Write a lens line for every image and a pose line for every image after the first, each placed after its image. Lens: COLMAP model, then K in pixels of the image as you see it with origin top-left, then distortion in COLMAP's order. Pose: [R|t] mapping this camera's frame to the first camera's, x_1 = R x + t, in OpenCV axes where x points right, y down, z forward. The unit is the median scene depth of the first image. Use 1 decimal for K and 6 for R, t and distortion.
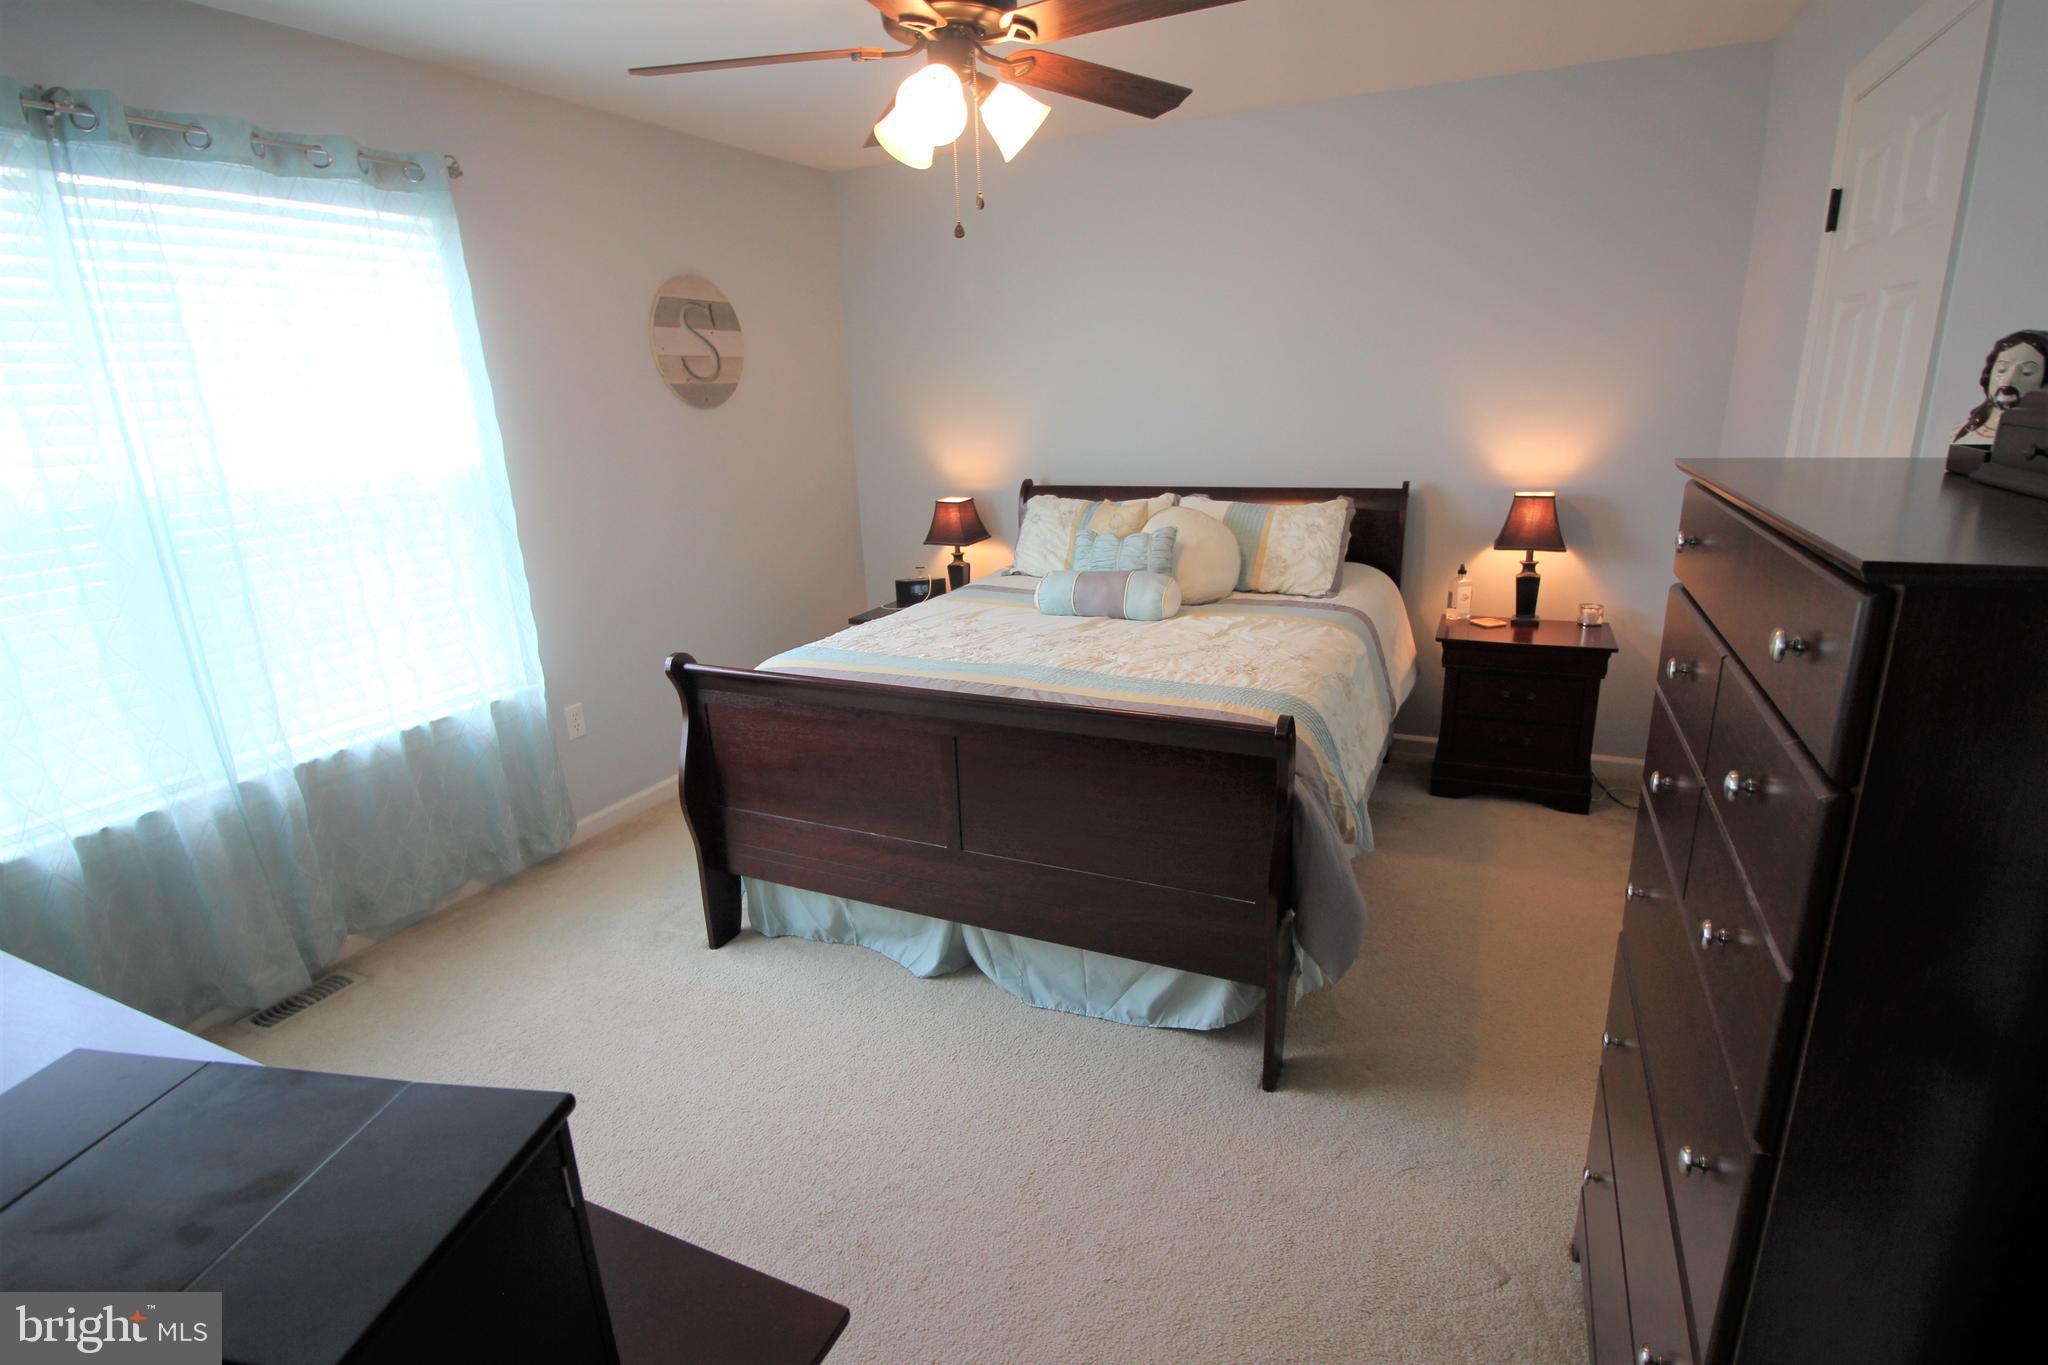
lens RADIAL K [[1011.2, 0, 1031.4], [0, 1011.2, 694.5], [0, 0, 1]] dist [0.001488, -0.000792]
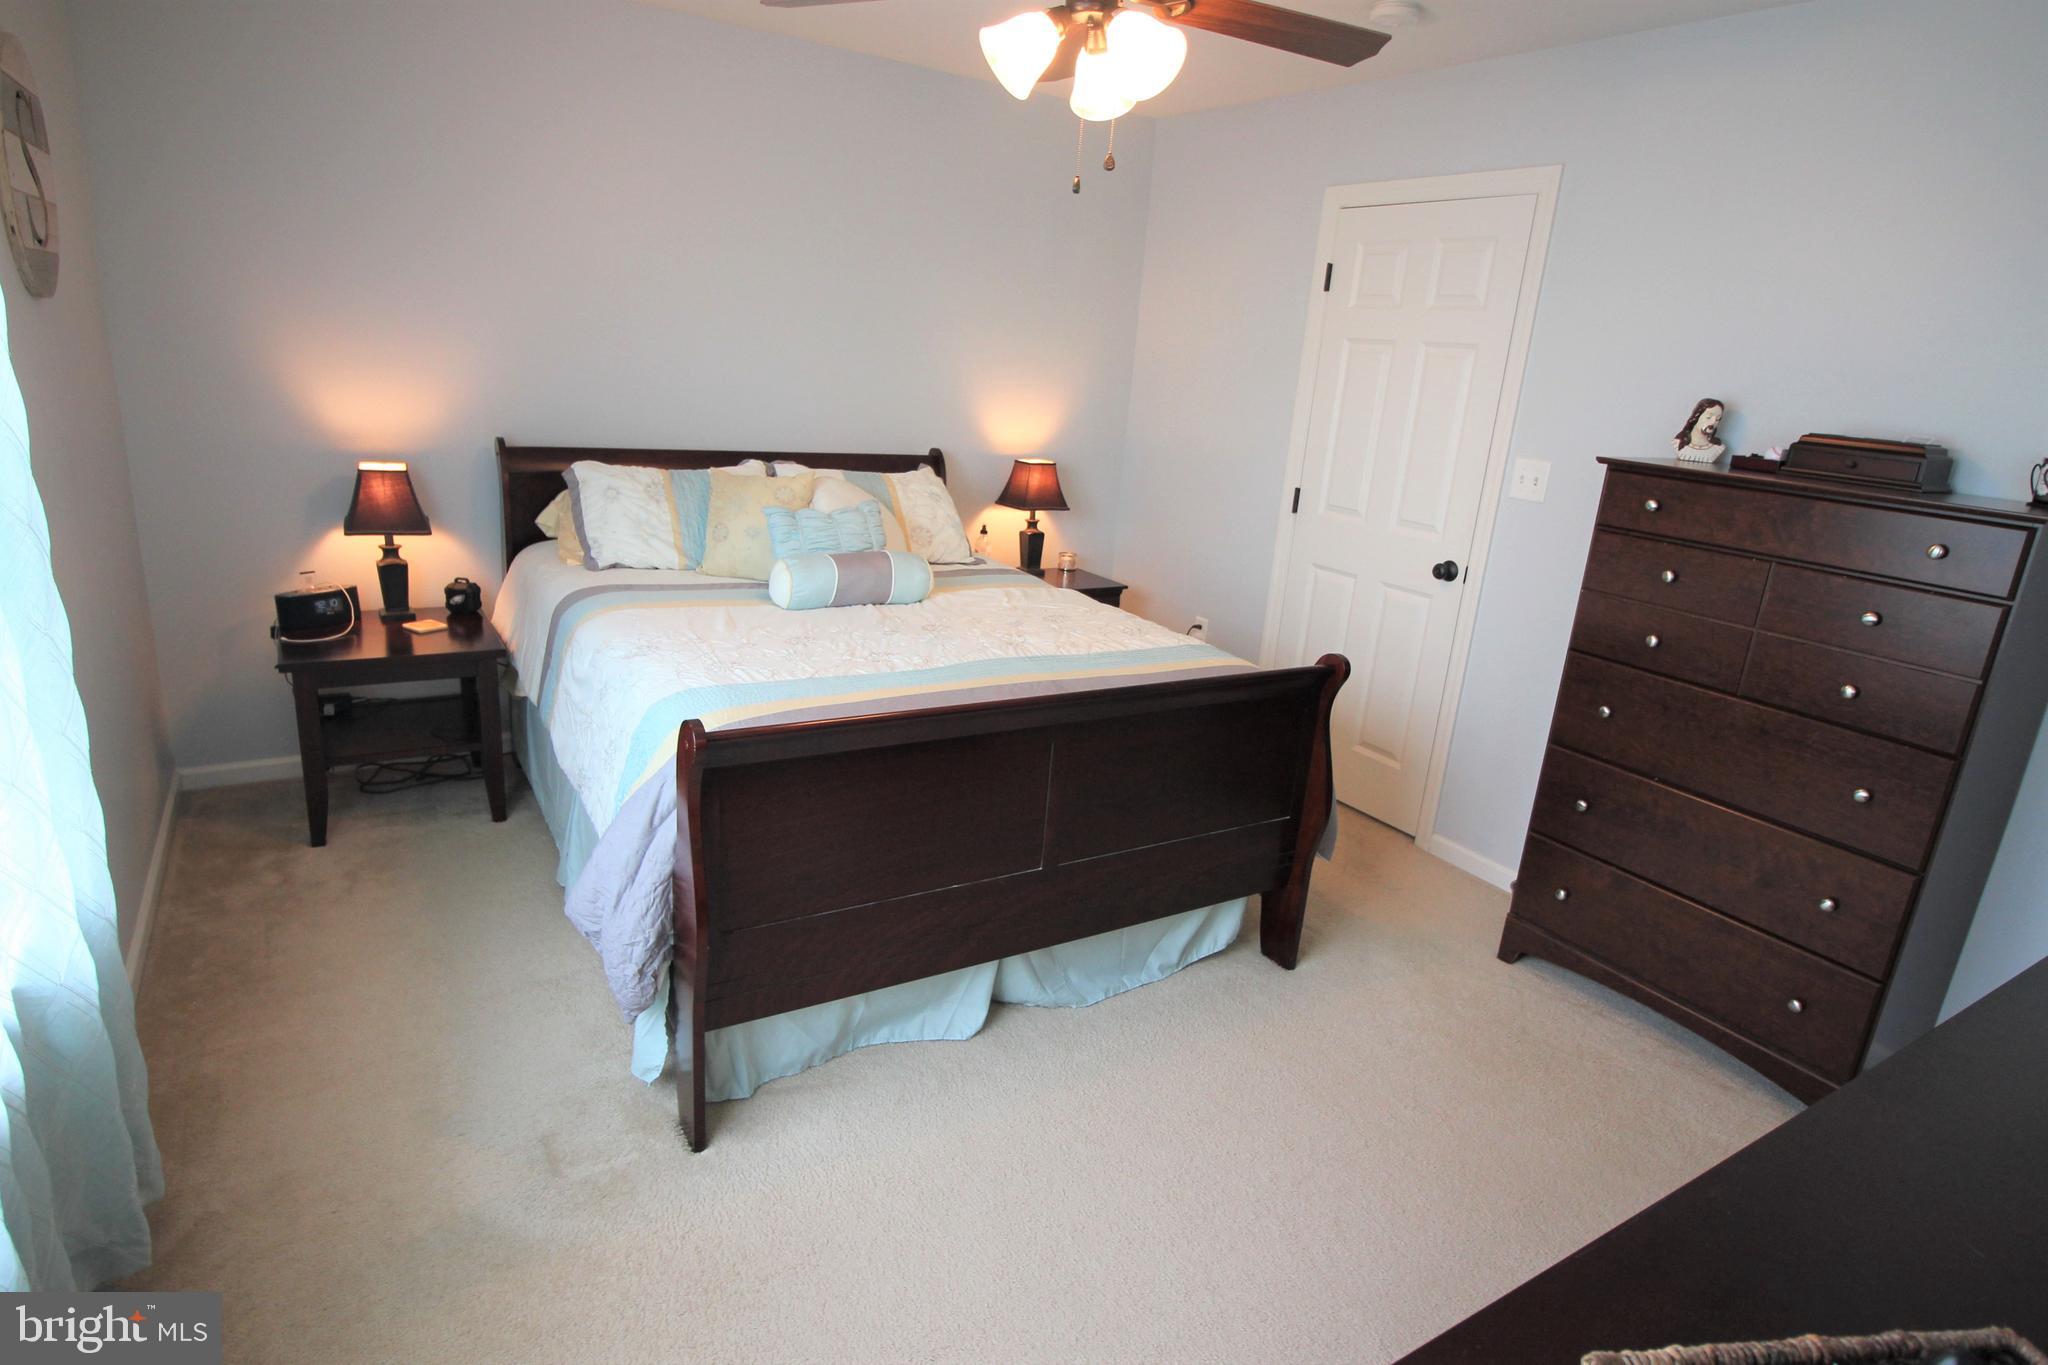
lens RADIAL K [[1097.5, 0, 1026.6], [0, 1097.5, 712.8], [0, 0, 1]] dist [0.000229, -0.000360]
pose [[0.541990, -0.189053, 0.818844, -0.710562], [0.151647, 0.980374, 0.125972, -0.090114], [-0.826589, 0.055900, 0.560023, 0.379992]]
